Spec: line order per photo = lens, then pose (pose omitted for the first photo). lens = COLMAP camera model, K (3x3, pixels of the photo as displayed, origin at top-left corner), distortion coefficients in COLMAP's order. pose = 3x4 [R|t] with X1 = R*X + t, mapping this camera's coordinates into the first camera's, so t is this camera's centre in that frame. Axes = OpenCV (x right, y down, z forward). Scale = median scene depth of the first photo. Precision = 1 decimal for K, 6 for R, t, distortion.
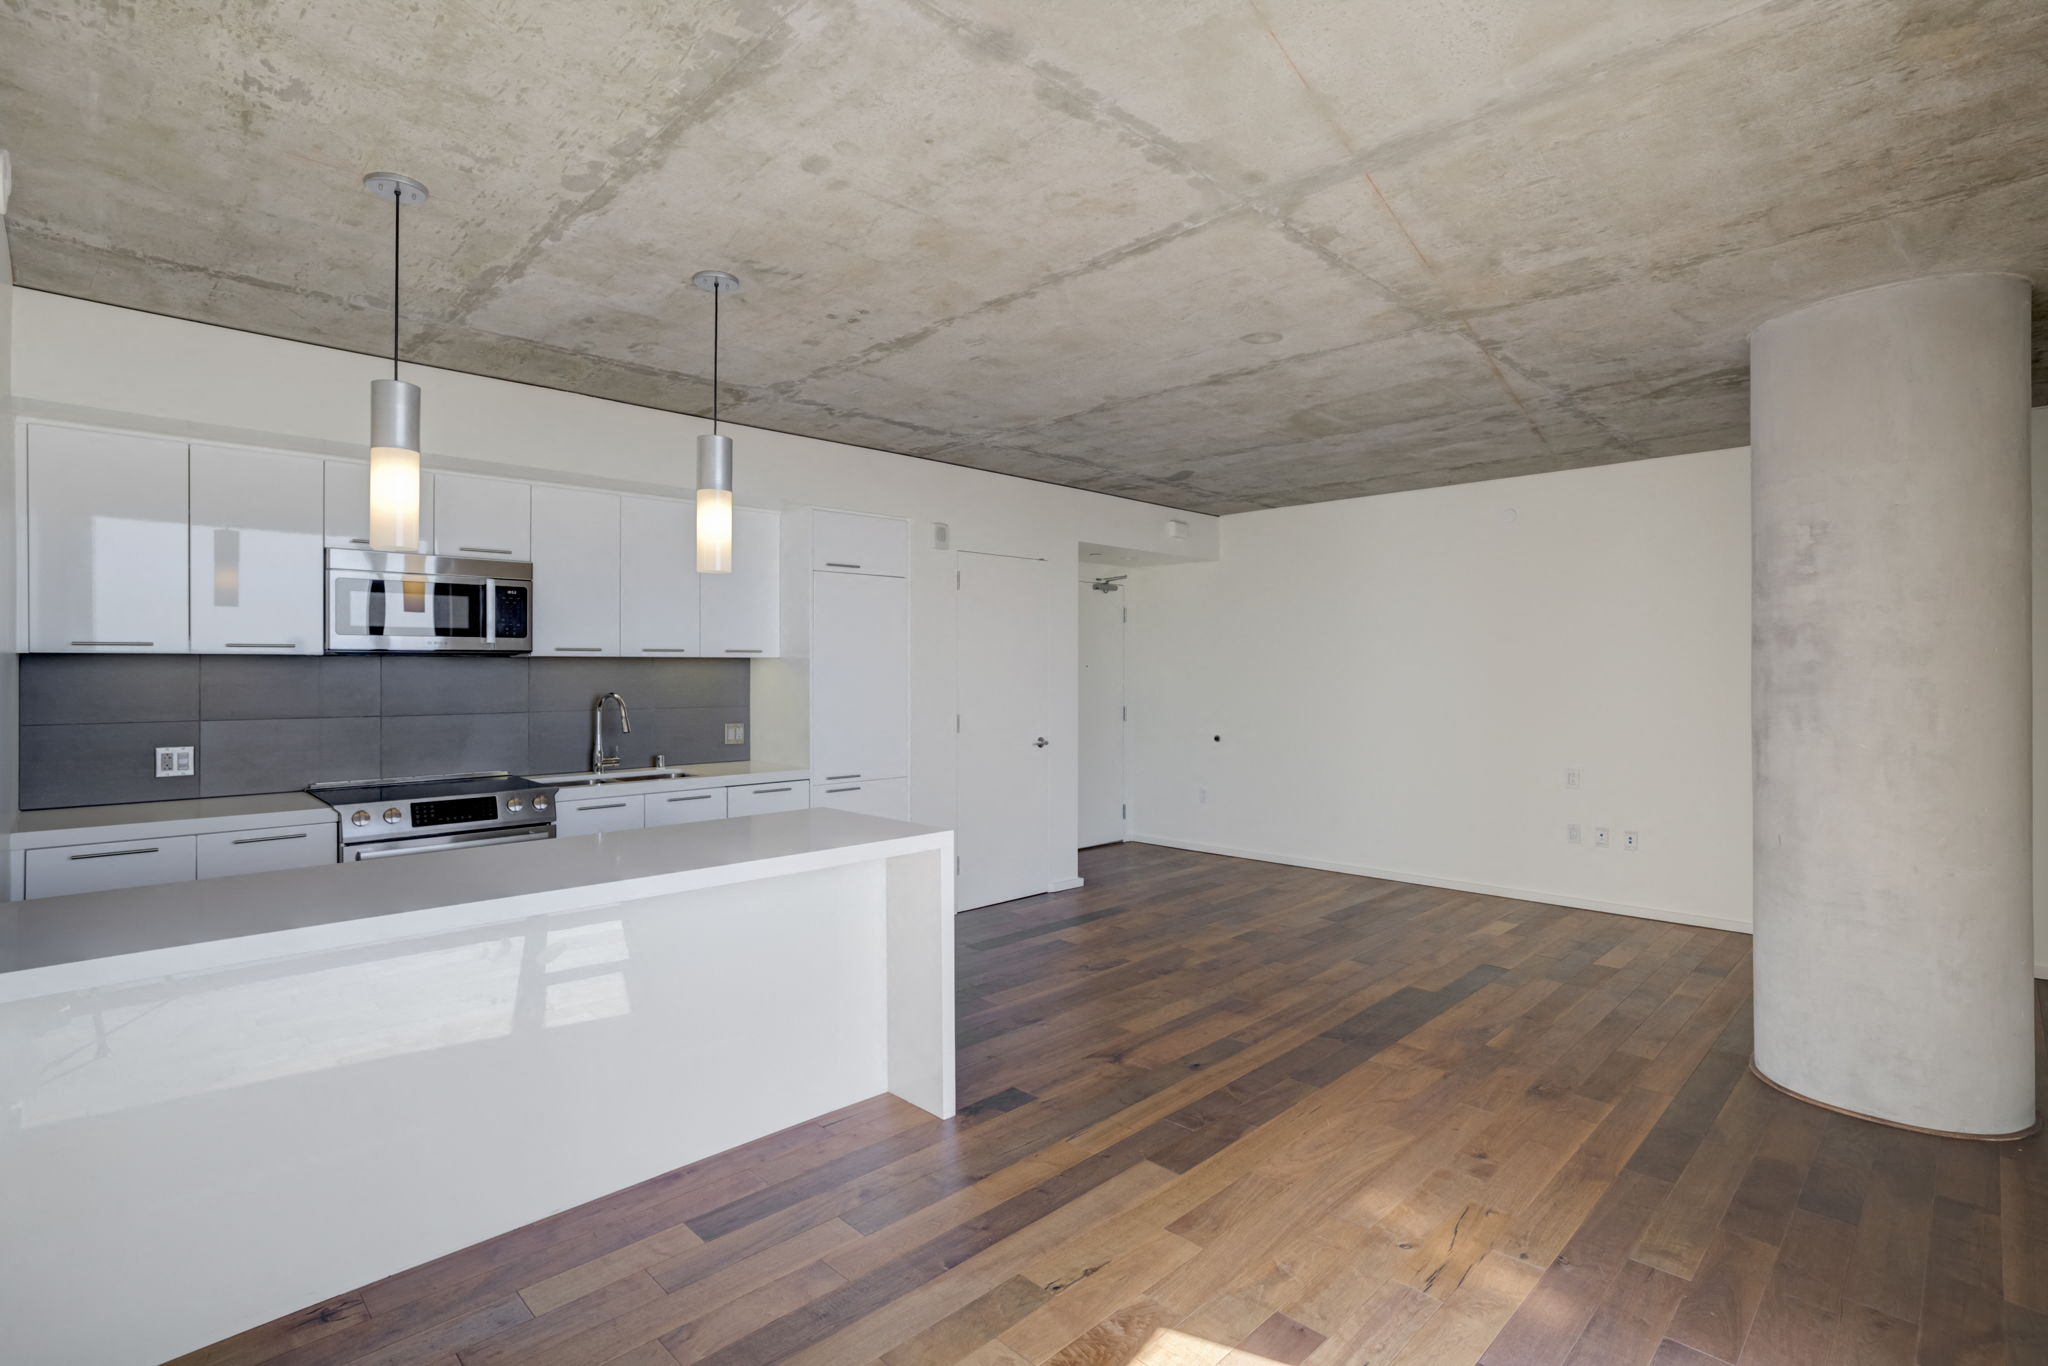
lens RADIAL K [[1002.1, 0, 1041.2], [0, 1002.1, 675.0], [0, 0, 1]] dist [-0.014047, 0.001038]
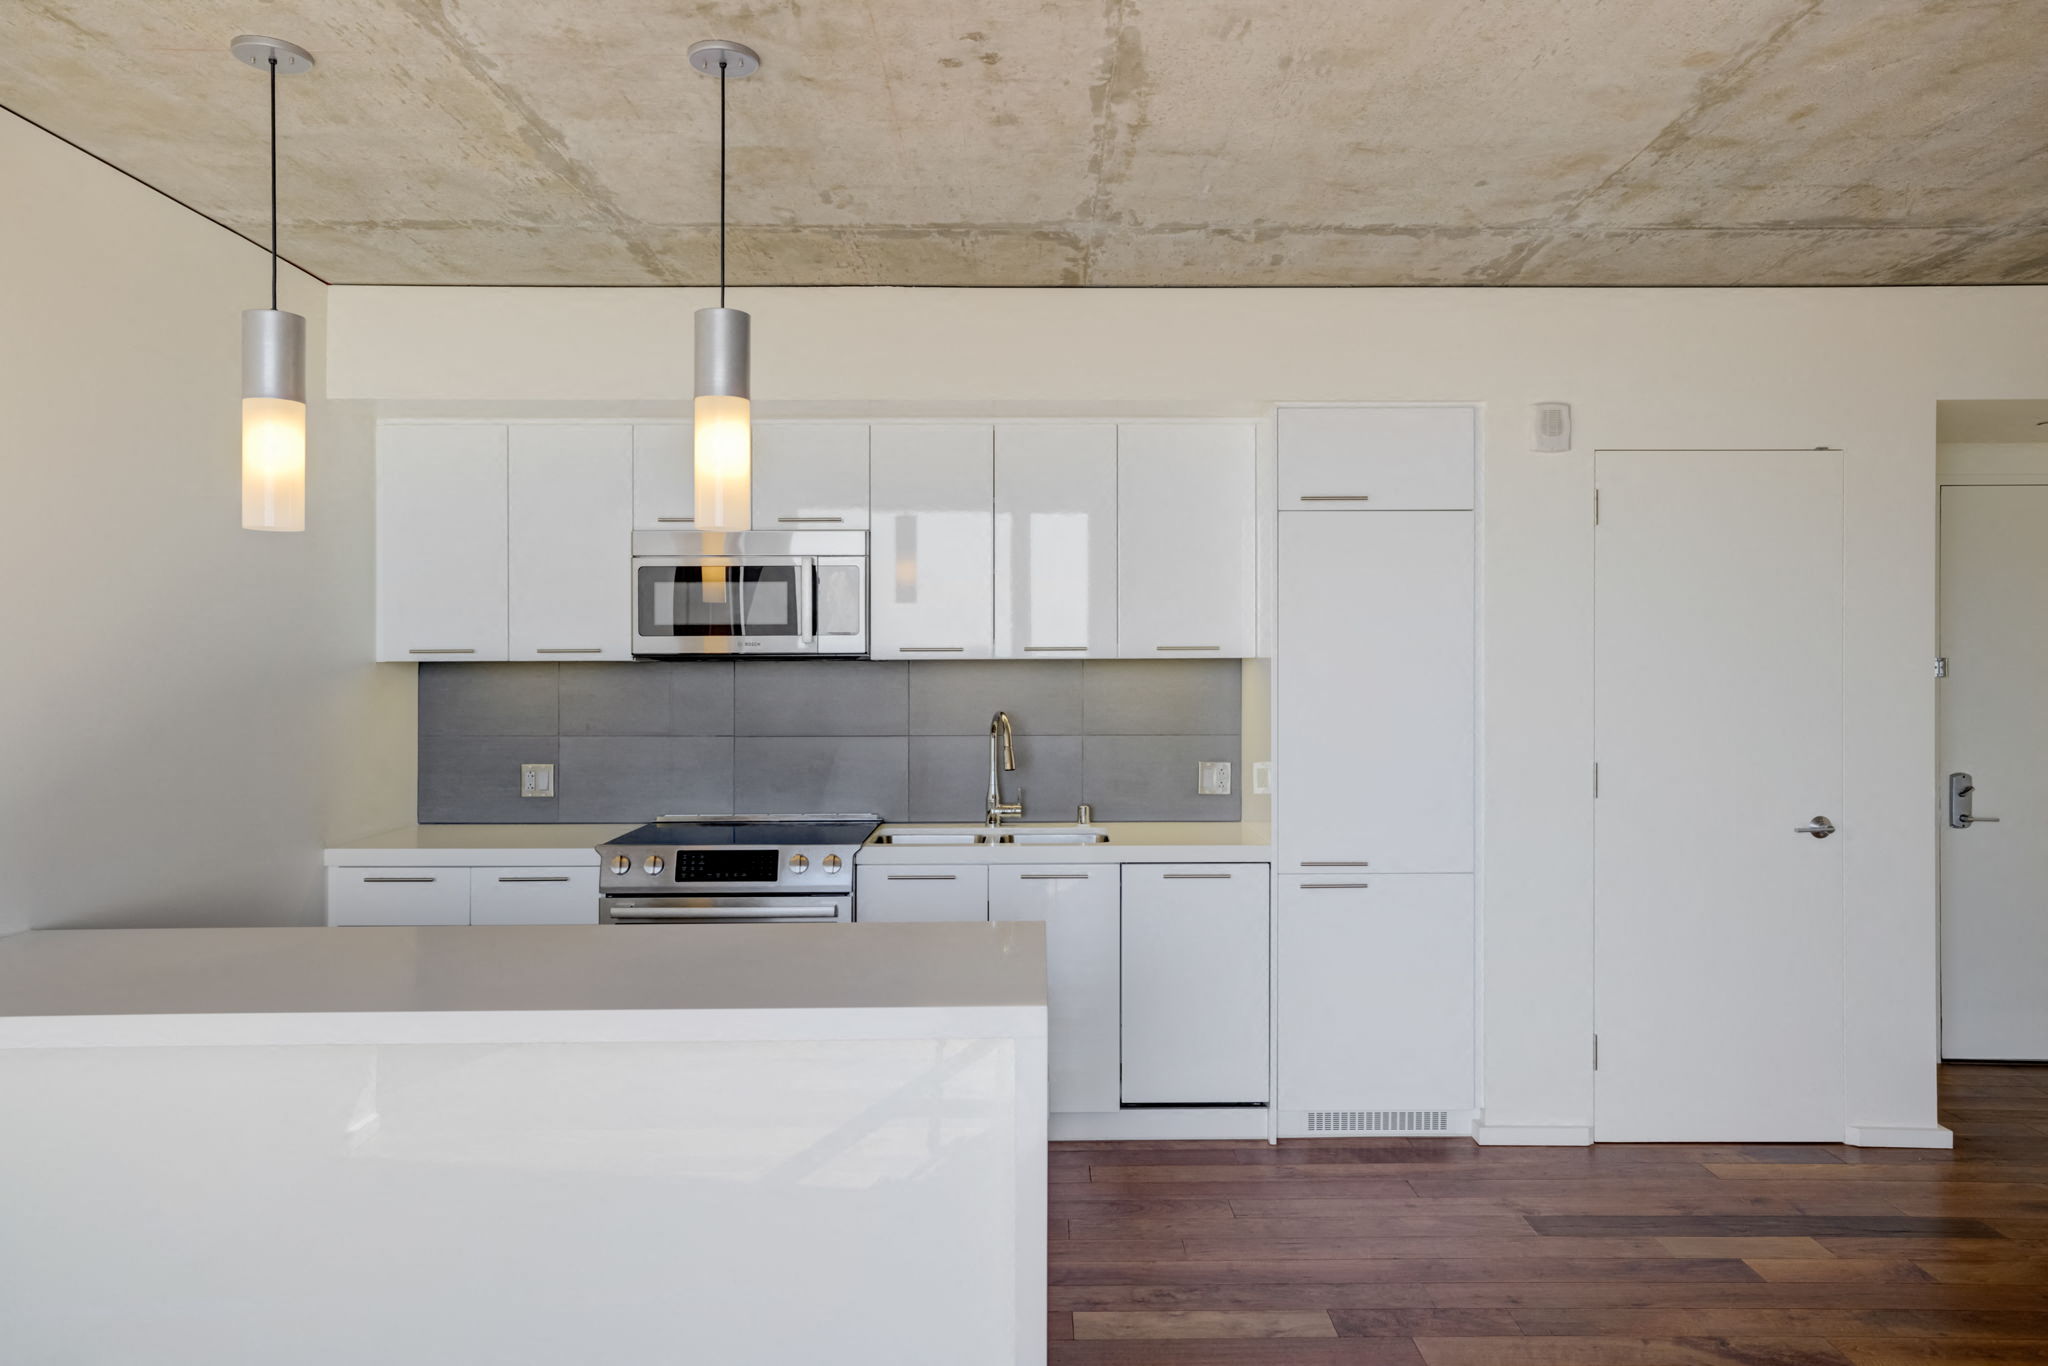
lens RADIAL K [[1398.0, 0, 1045.8], [0, 1398.0, 670.4], [0, 0, 1]] dist [0.003680, 0.002927]
pose [[0.707916, -0.000066, -0.706297, 0.320260], [-0.002247, 0.999995, -0.002346, -0.009978], [0.706293, 0.003248, 0.707912, 0.393497]]
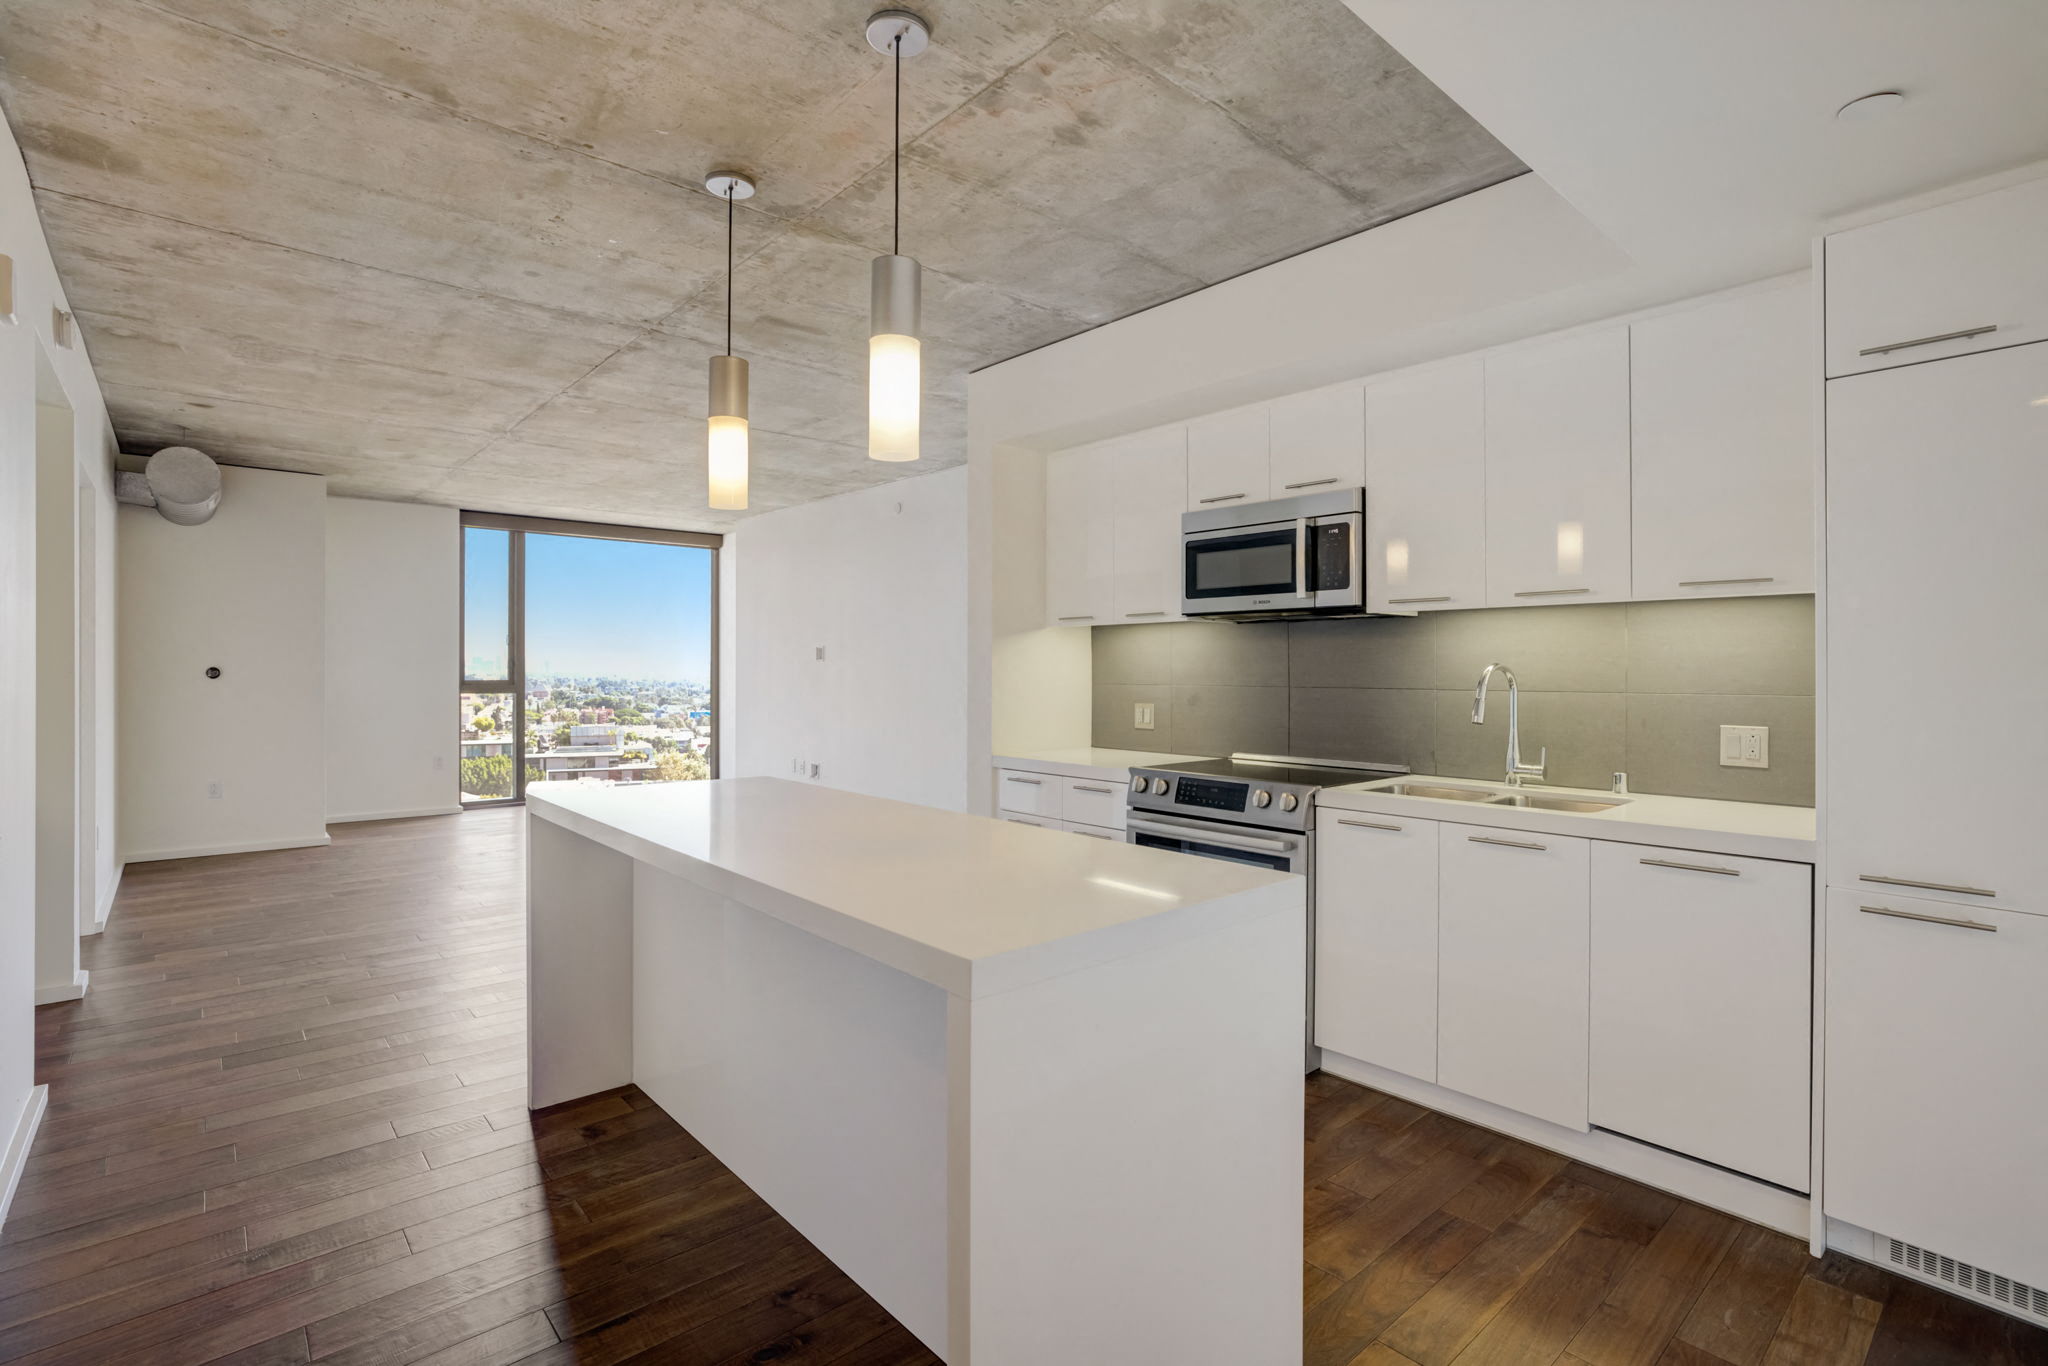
lens RADIAL K [[971.4, 0, 1036.6], [0, 971.4, 675.1], [0, 0, 1]] dist [-0.003303, 0.000227]
pose [[-0.061840, 0.002350, -0.998083, 0.250337], [-0.014169, 0.999894, 0.003233, 0.030954], [0.997985, 0.014342, -0.061800, 0.851539]]
